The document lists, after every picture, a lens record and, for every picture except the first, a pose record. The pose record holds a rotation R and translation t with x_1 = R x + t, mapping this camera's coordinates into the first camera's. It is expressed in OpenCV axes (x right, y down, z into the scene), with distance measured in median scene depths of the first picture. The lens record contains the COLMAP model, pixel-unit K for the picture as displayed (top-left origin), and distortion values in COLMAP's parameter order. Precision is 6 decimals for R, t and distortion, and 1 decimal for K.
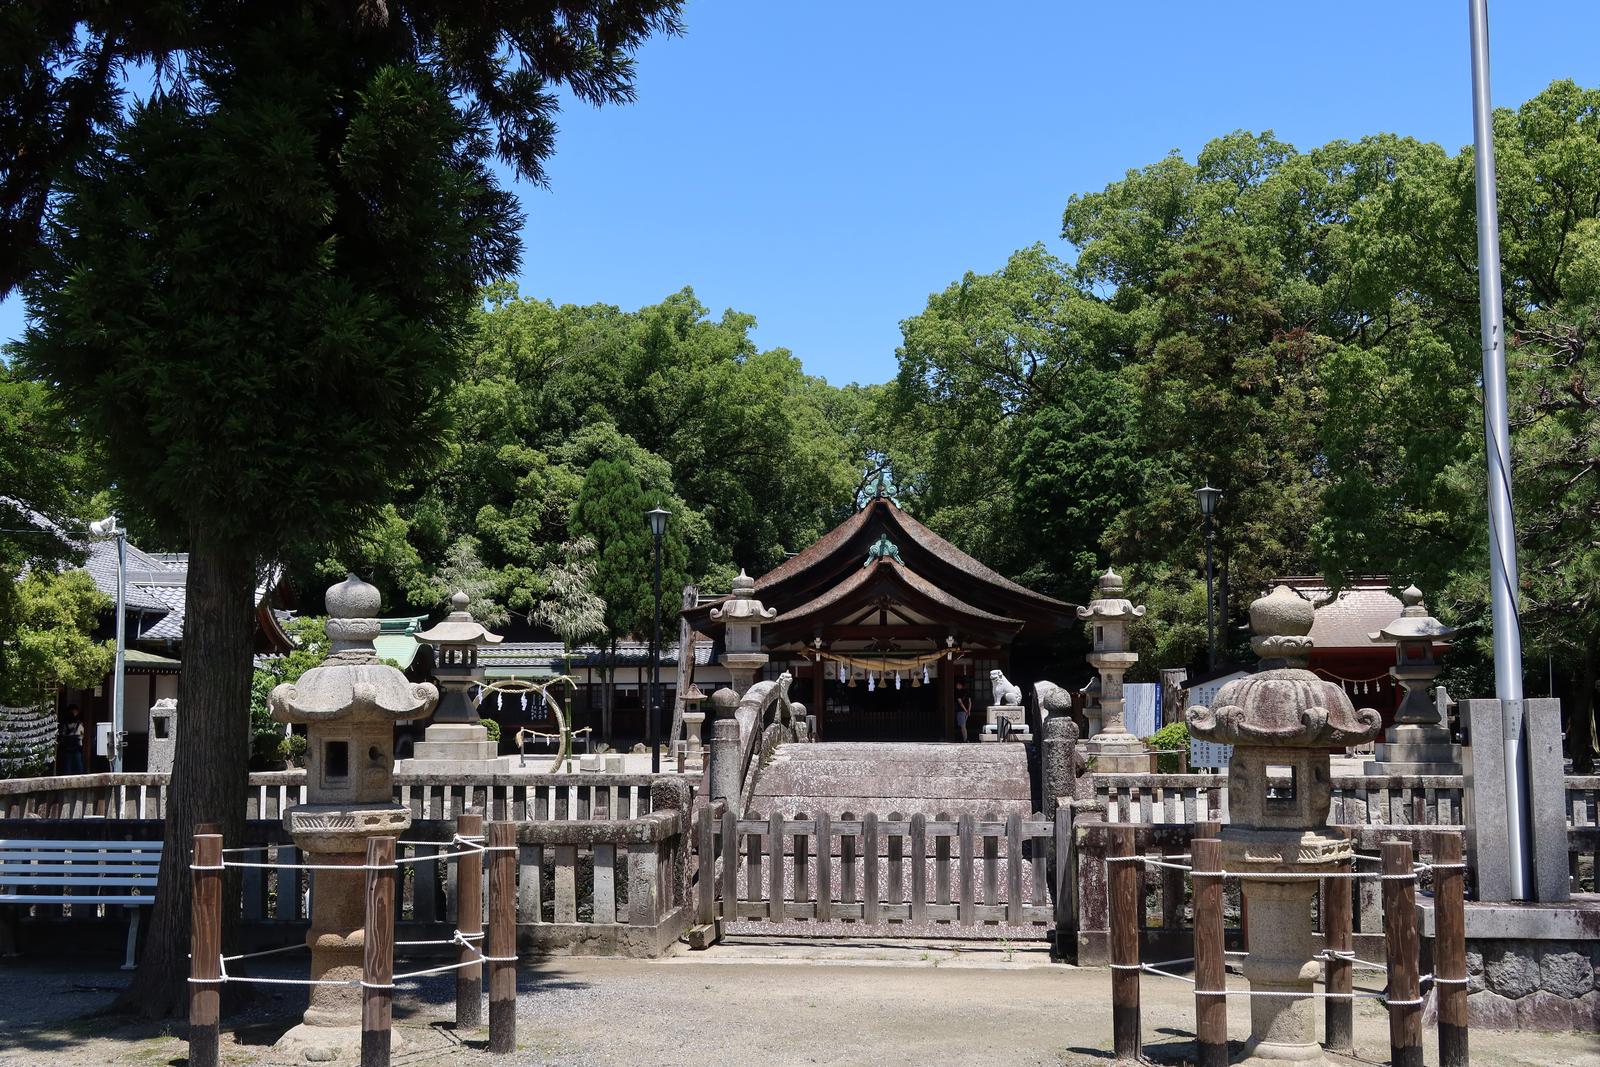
lens RADIAL K [[1752.2, 0, 795.9], [0, 1752.2, 527.3], [0, 0, 1]] dist [0.049126, 0.000000]
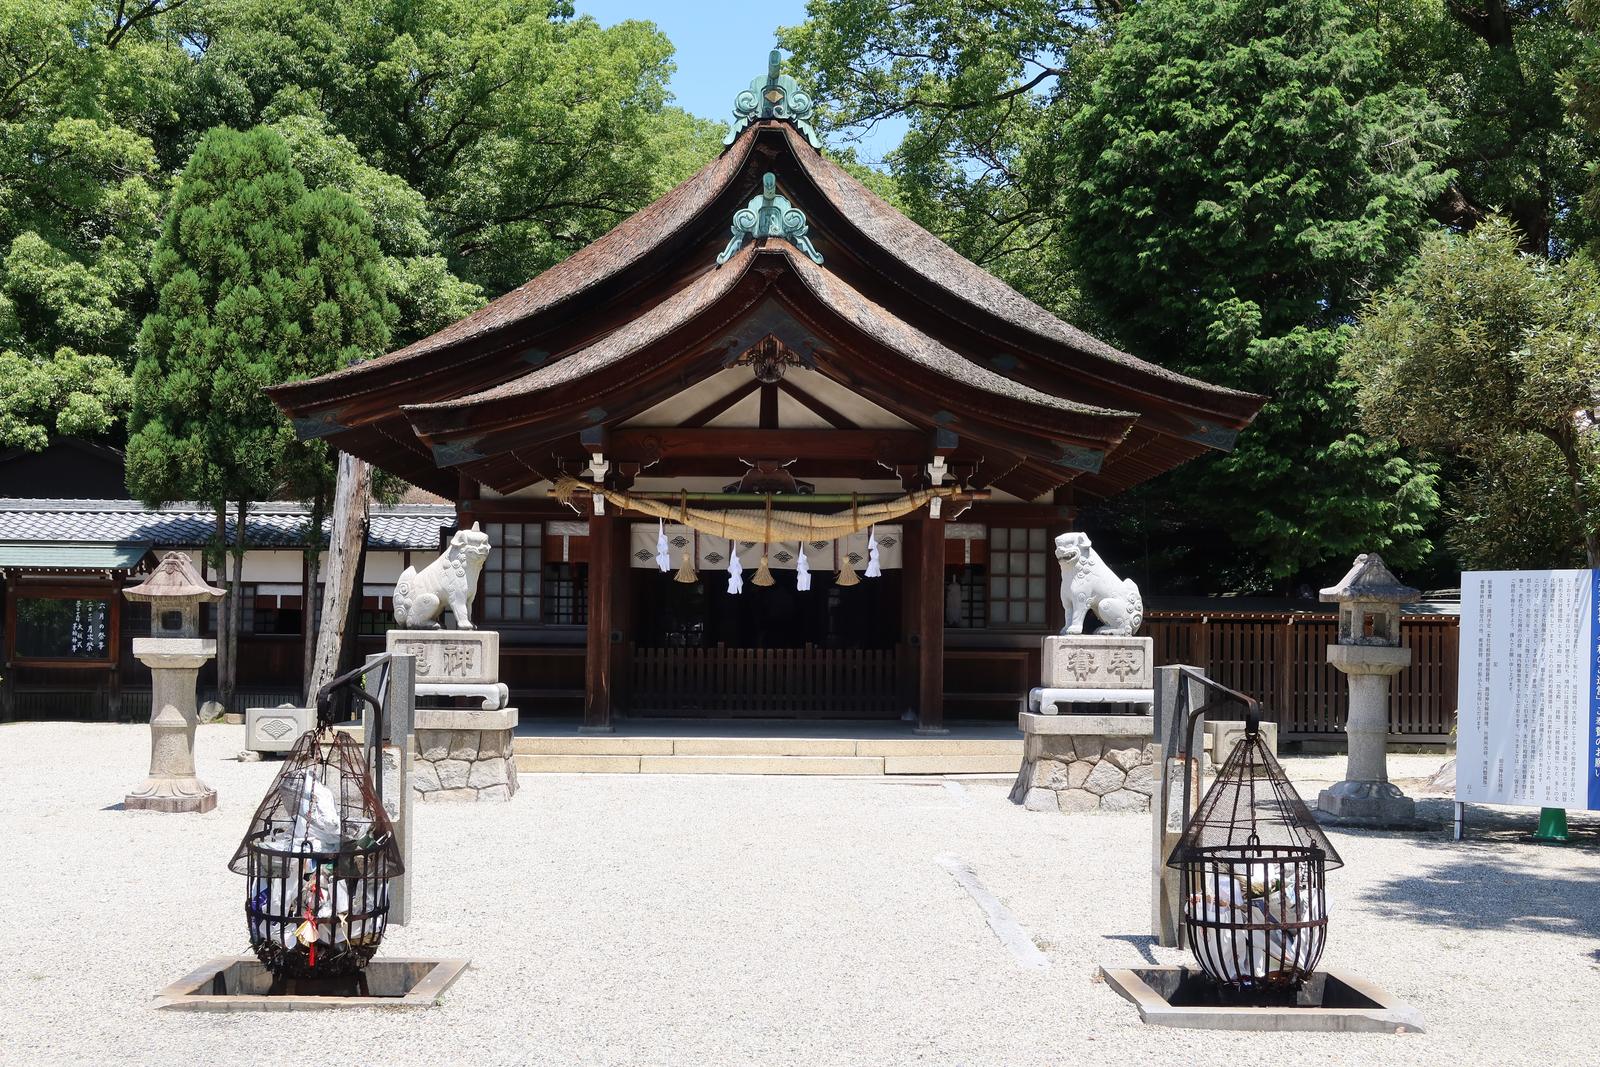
lens RADIAL K [[2040.1, 0, 789.5], [0, 2040.1, 539.0], [0, 0, 1]] dist [-0.007432, 0.000000]
pose [[0.999358, 0.018918, 0.030419, 0.036260], [-0.020455, 0.998486, 0.051063, 0.050472], [-0.029407, -0.051653, 0.998232, 0.477377]]
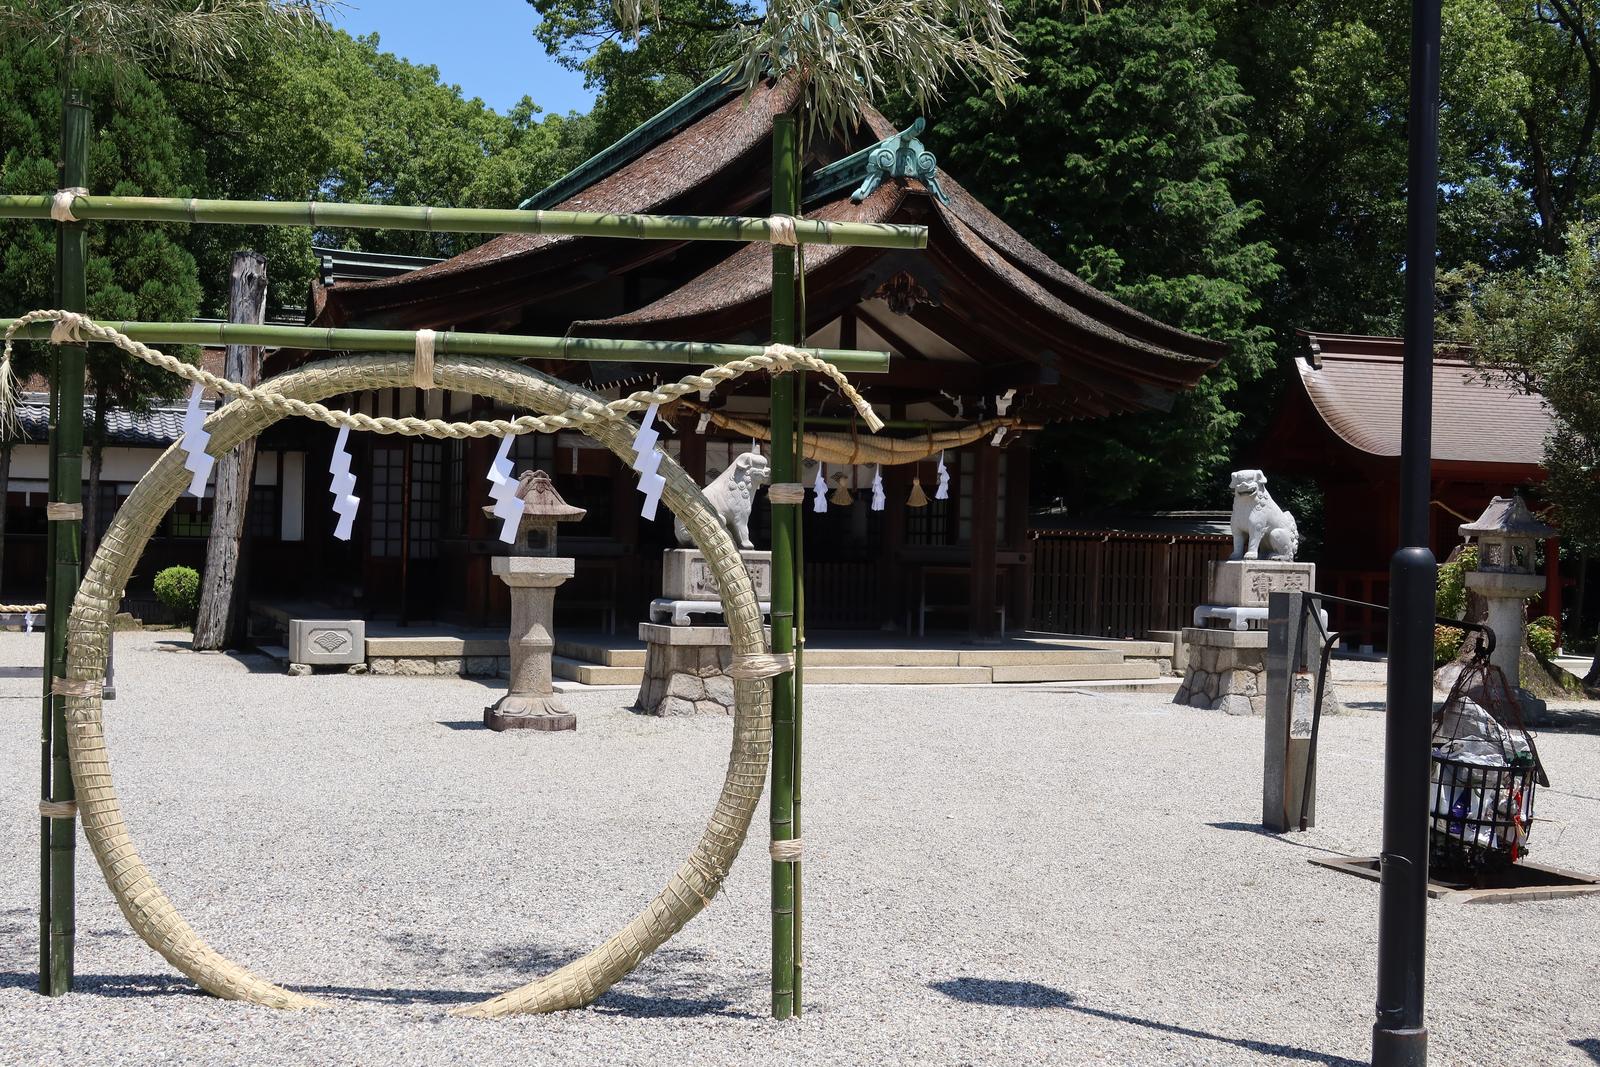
lens RADIAL K [[2040.1, 0, 799.8], [0, 2040.1, 539.5], [0, 0, 1]] dist [-0.007432, 0.000000]
pose [[0.930139, 0.030522, 0.365937, -0.119447], [-0.066917, 0.993942, 0.087188, 0.051041], [-0.361059, -0.105584, 0.926547, 0.487870]]
